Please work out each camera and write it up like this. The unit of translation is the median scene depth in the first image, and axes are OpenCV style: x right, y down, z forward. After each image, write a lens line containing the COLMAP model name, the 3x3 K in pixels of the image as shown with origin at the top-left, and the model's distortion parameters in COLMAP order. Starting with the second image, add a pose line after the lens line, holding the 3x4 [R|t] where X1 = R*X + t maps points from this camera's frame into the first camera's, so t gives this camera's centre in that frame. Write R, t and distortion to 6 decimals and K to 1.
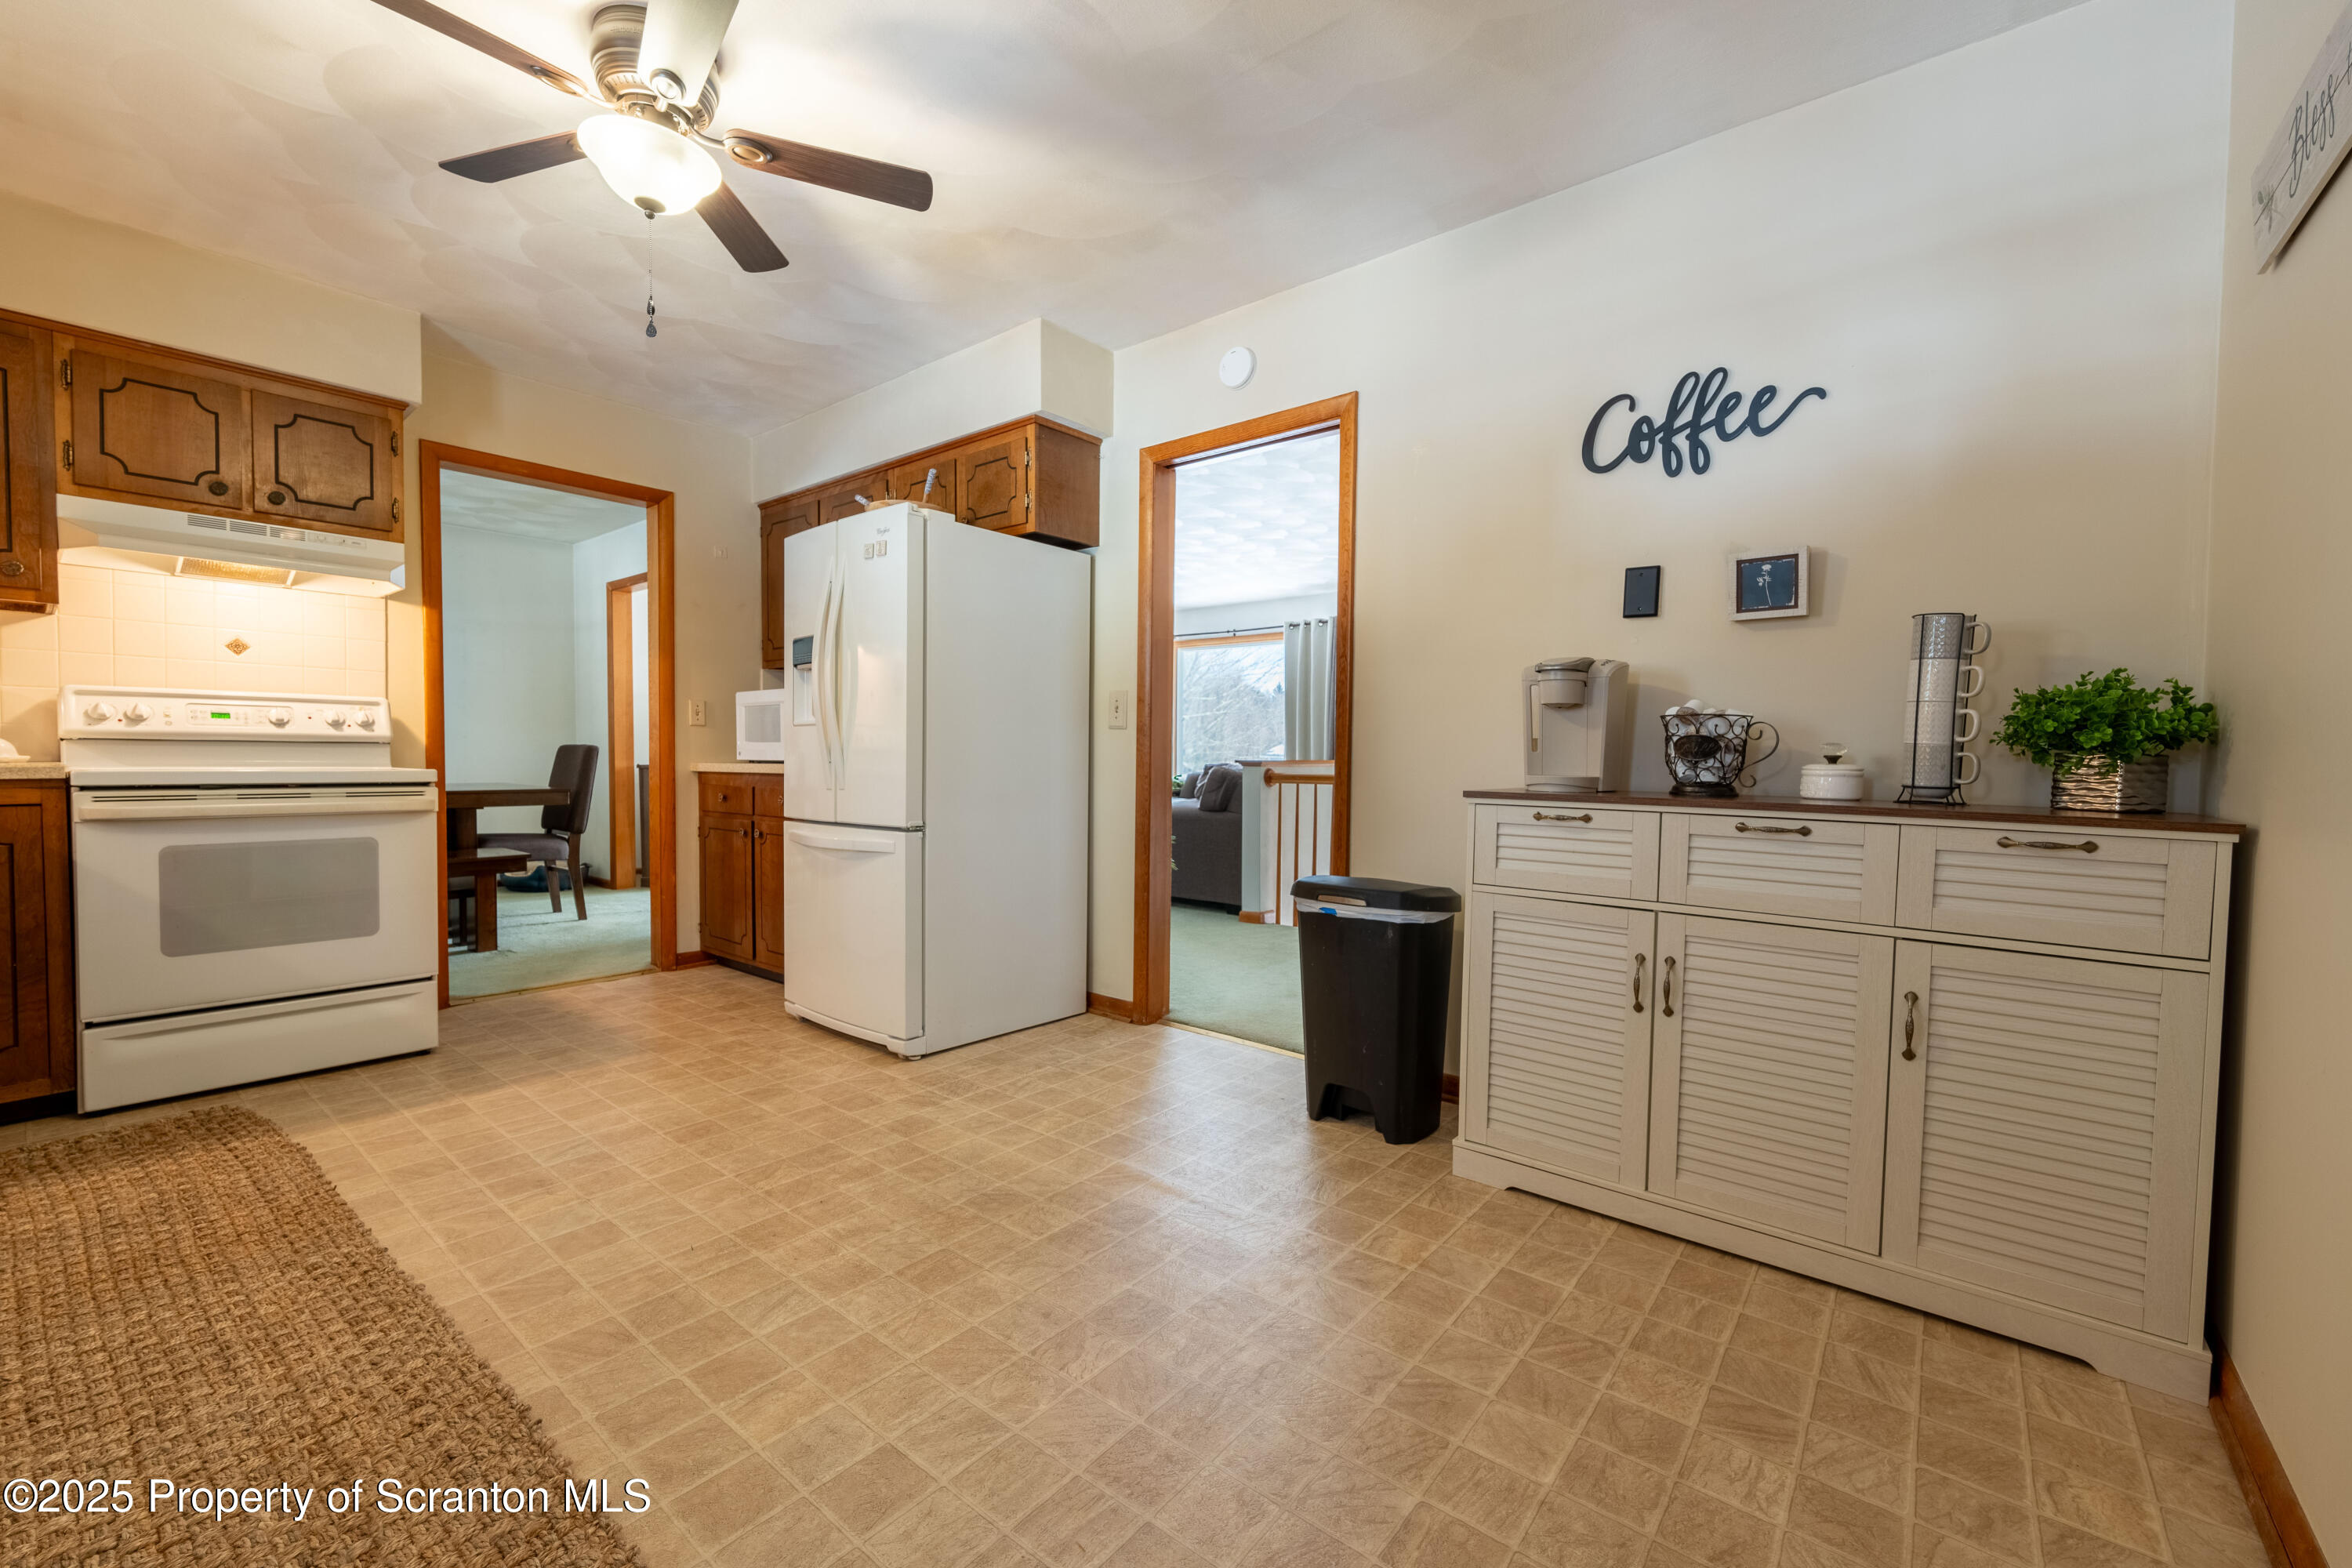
lens RADIAL K [[956.8, 0, 1177.5], [0, 956.8, 788.9], [0, 0, 1]] dist [0.000121, -0.000046]
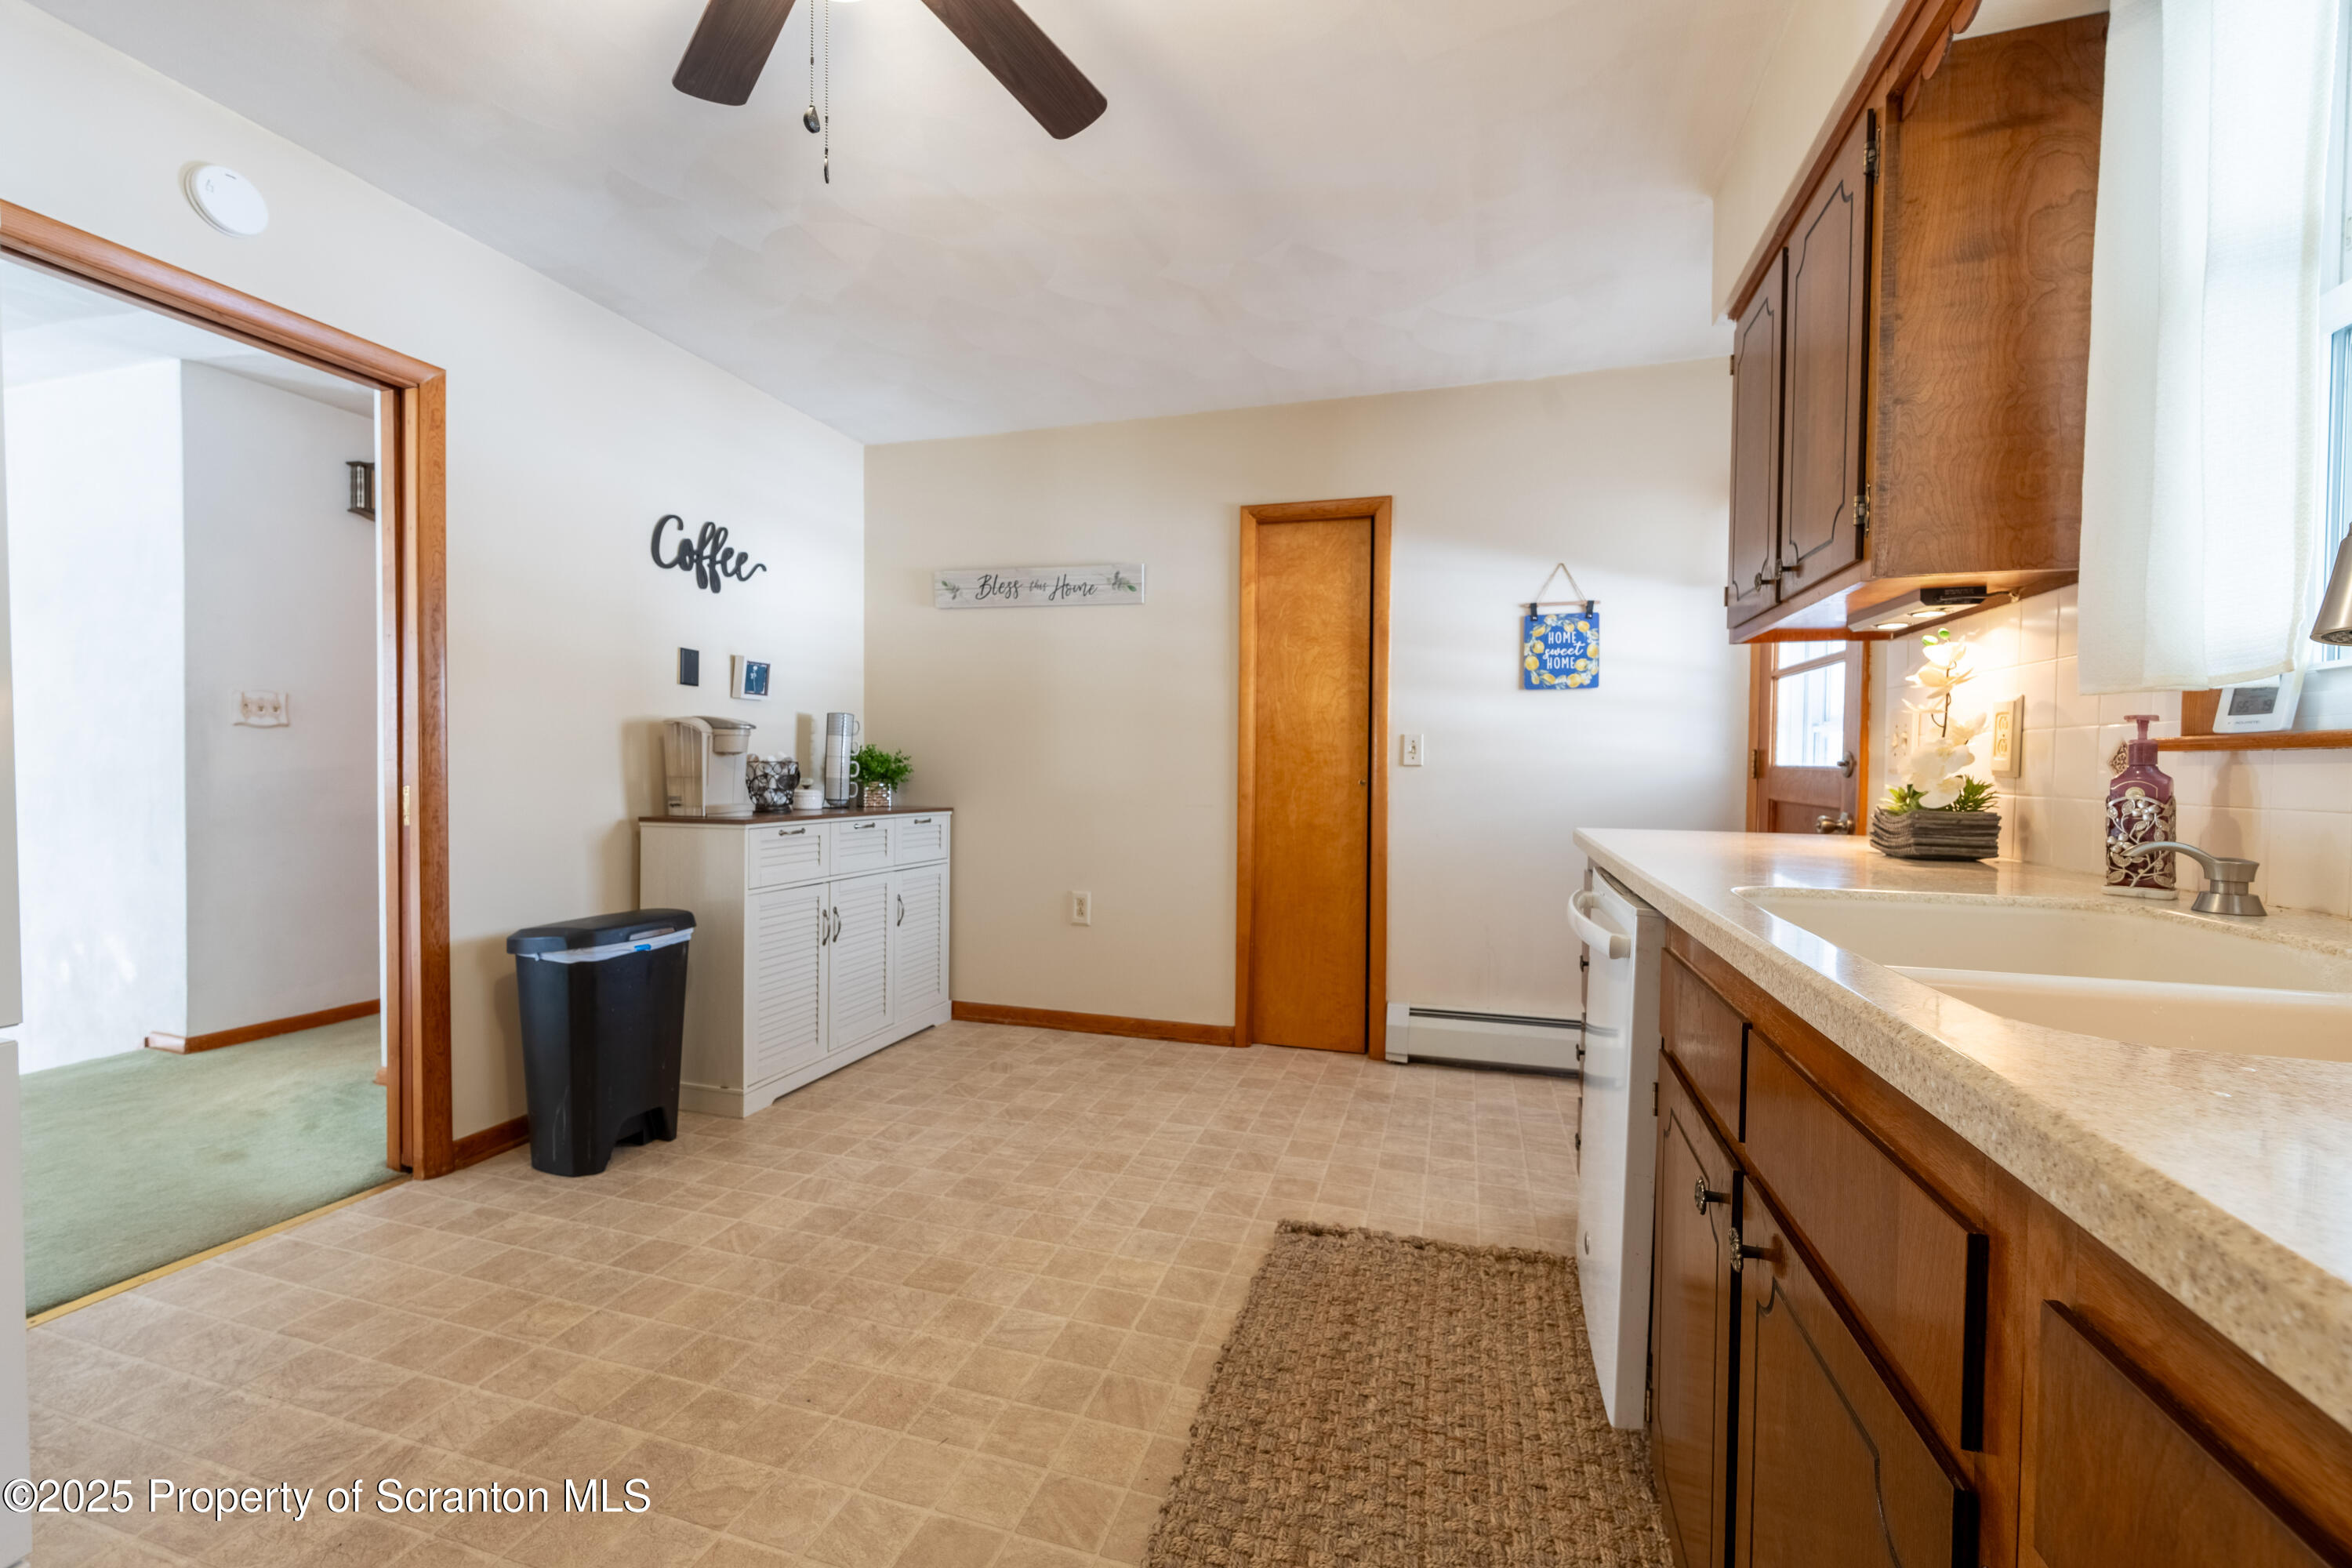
lens RADIAL K [[964.8, 0, 1199.4], [0, 964.8, 771.6], [0, 0, 1]] dist [-0.010724, -0.000435]
pose [[-0.406261, -0.020187, 0.913534, -0.967407], [0.021579, 0.999265, 0.031679, -0.076413], [-0.913502, 0.032583, -0.405527, 0.814756]]
